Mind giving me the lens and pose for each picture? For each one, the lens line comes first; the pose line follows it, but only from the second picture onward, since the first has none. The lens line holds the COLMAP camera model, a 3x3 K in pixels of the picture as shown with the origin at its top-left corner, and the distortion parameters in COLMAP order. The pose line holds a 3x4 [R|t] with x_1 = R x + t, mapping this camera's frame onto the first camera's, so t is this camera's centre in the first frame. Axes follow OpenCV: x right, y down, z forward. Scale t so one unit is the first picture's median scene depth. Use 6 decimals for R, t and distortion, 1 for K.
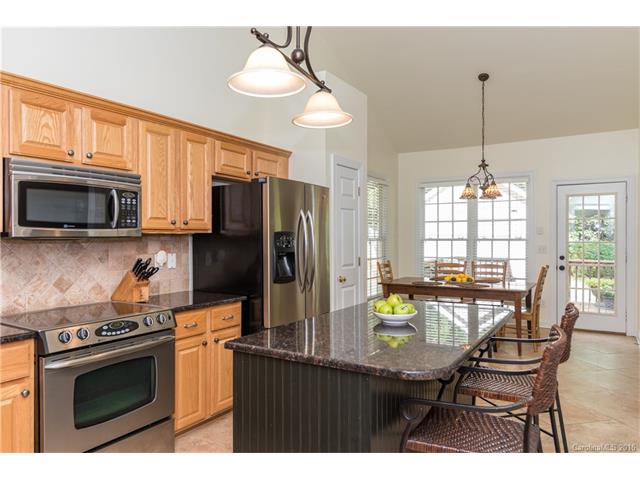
lens RADIAL K [[463.7, 0, 318.3], [0, 463.7, 241.2], [0, 0, 1]] dist [0.027930, -0.006197]
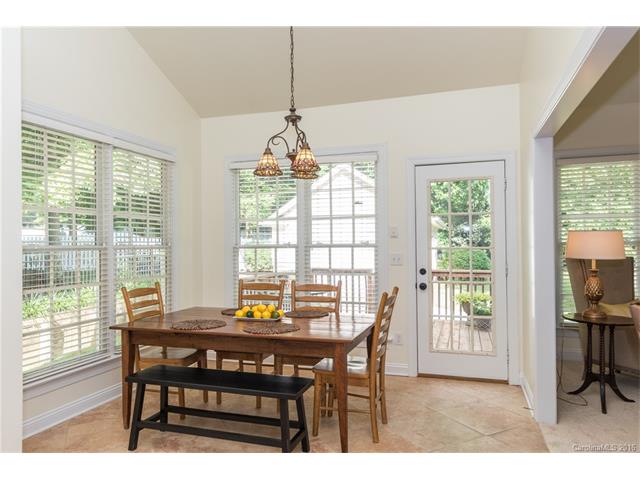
lens RADIAL K [[463.7, 0, 320.4], [0, 463.7, 239.8], [0, 0, 1]] dist [0.027930, -0.006197]
pose [[0.972829, -0.004463, 0.231482, 0.212745], [0.009198, 0.999770, -0.019382, 0.000816], [-0.231343, 0.020985, 0.972646, 0.362703]]
